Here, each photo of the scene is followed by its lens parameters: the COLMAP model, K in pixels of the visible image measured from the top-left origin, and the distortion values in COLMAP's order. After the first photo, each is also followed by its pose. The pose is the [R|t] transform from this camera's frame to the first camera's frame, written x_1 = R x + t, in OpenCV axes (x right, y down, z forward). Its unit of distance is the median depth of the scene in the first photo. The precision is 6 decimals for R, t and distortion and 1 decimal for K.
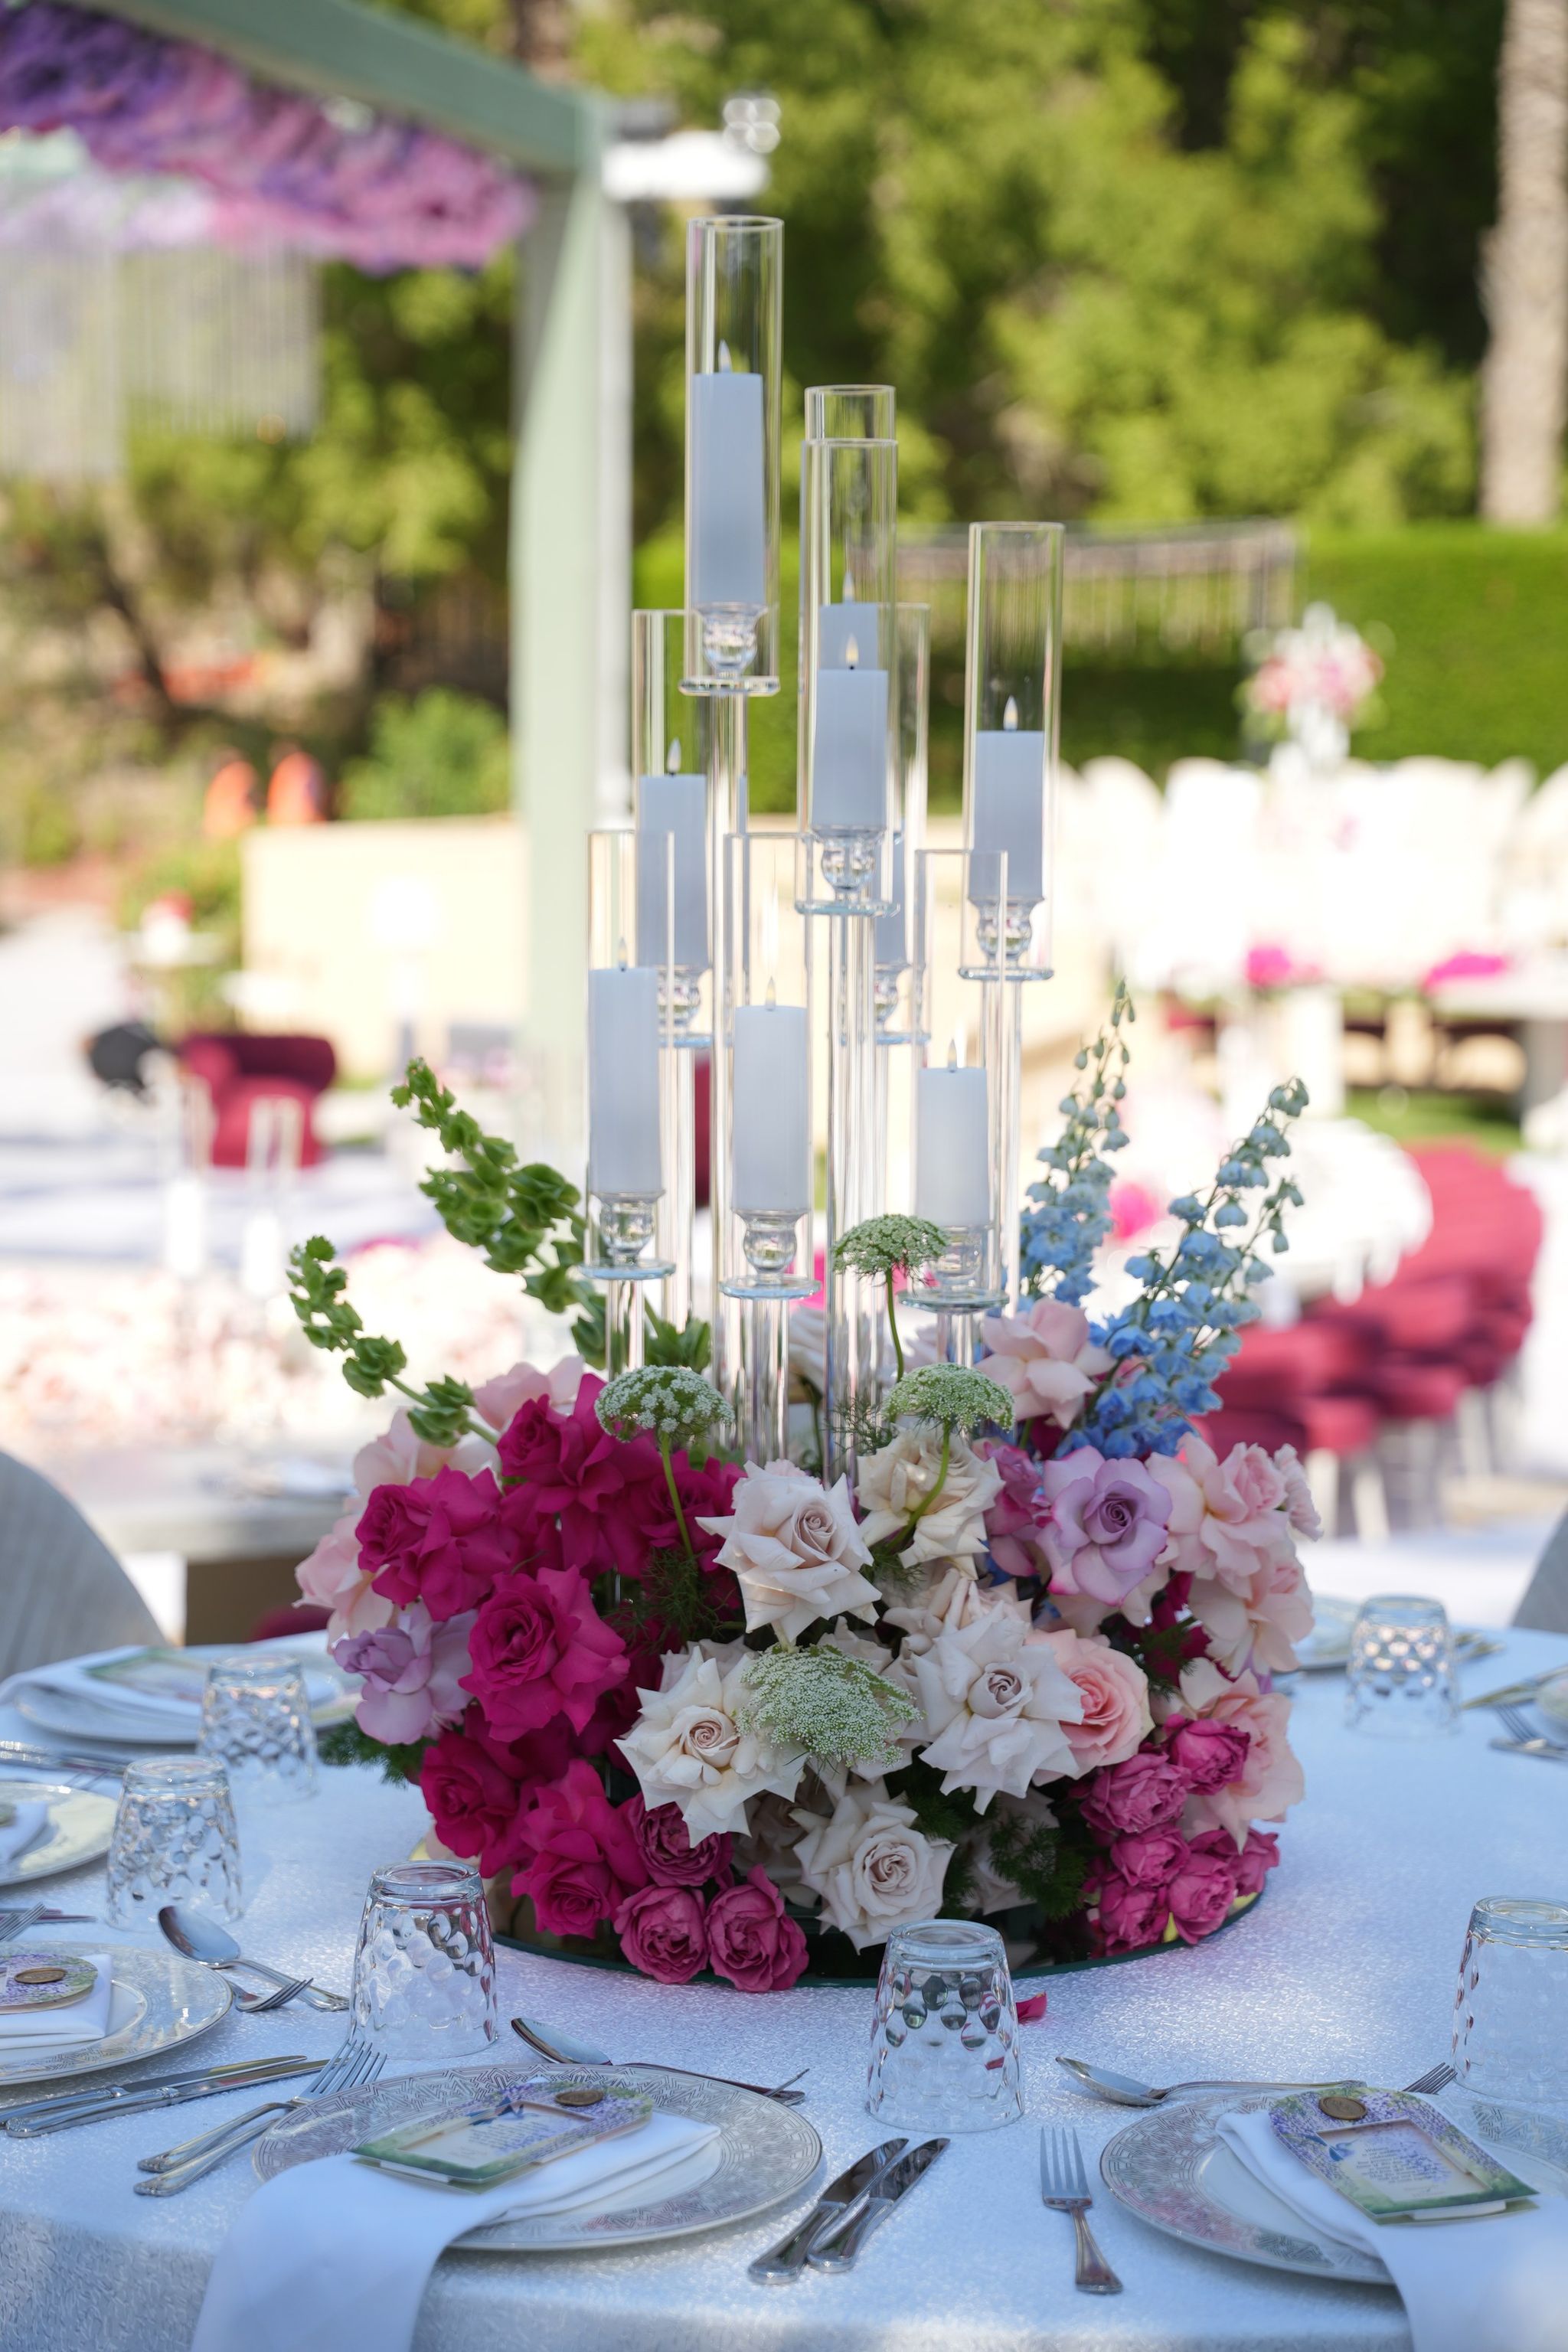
lens RADIAL K [[4326.0, 0, 788.3], [0, 4326.0, 1204.5], [0, 0, 1]] dist [0.429974, -1.055965]
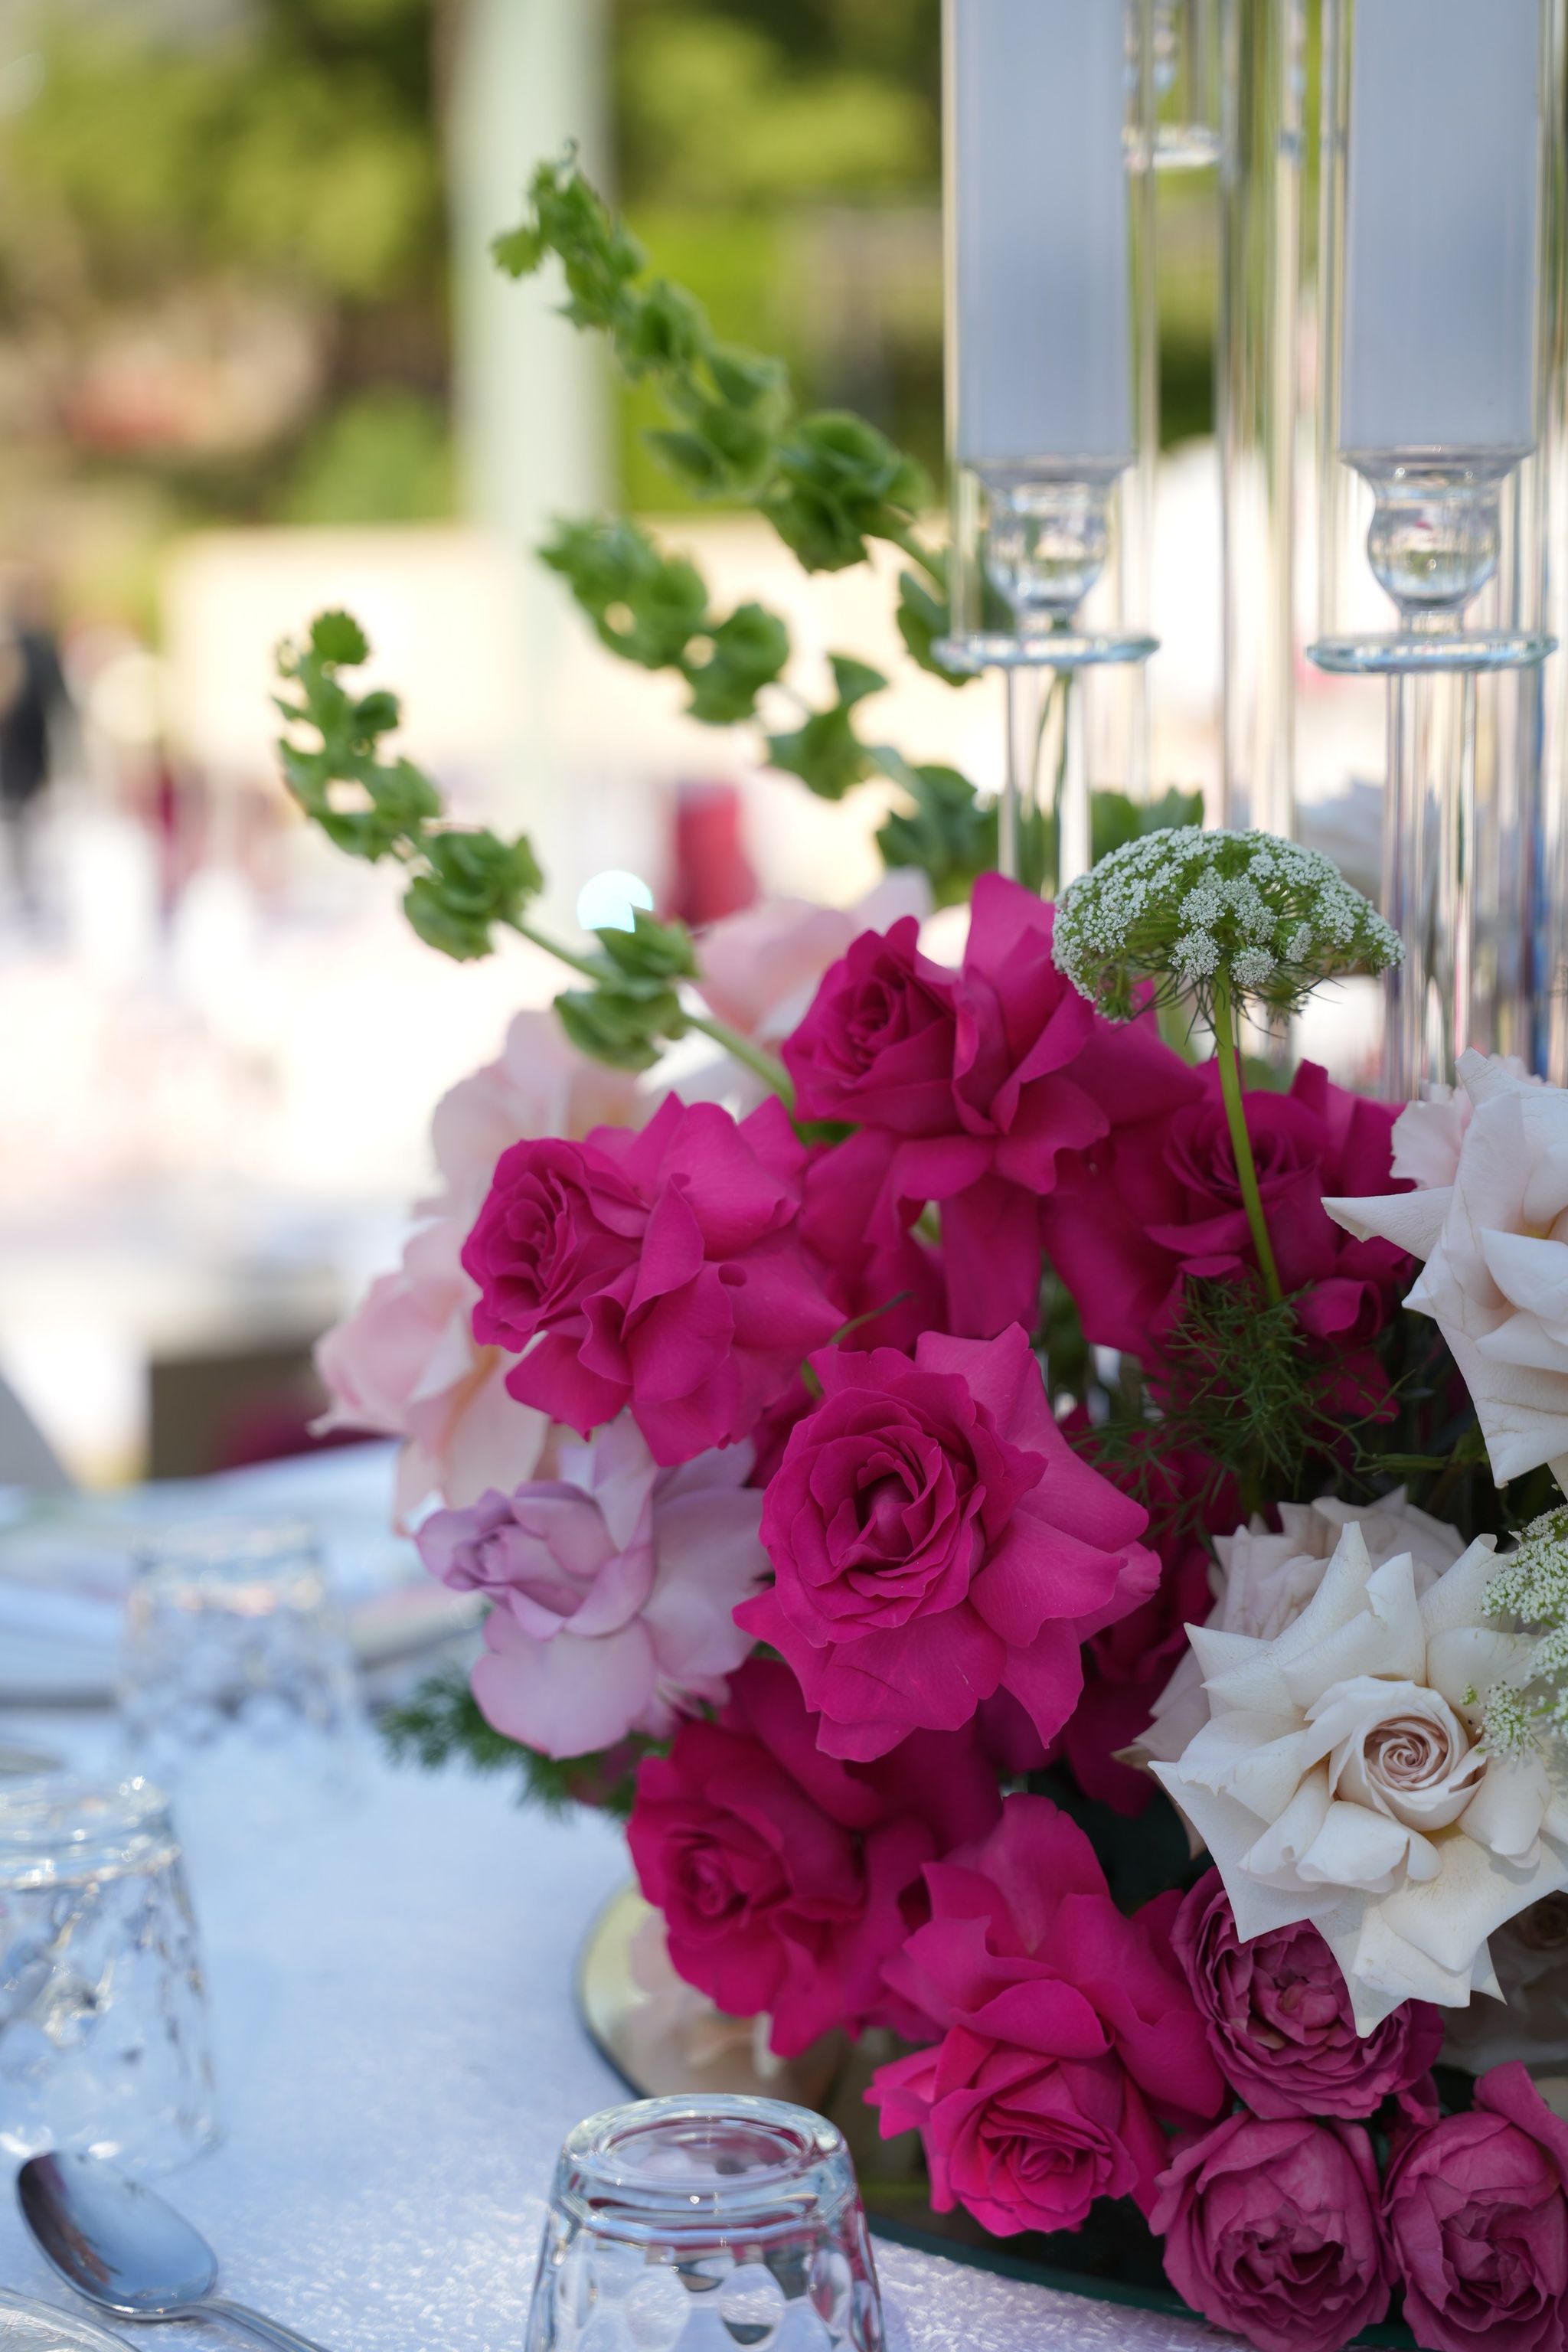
lens RADIAL K [[4326.0, 0, 788.3], [0, 4326.0, 1204.5], [0, 0, 1]] dist [0.429974, -1.055965]
pose [[0.999663, -0.024497, 0.008537, -0.071659], [0.024004, 0.998269, 0.053688, 0.048764], [-0.009838, -0.053465, 0.998521, 0.585673]]
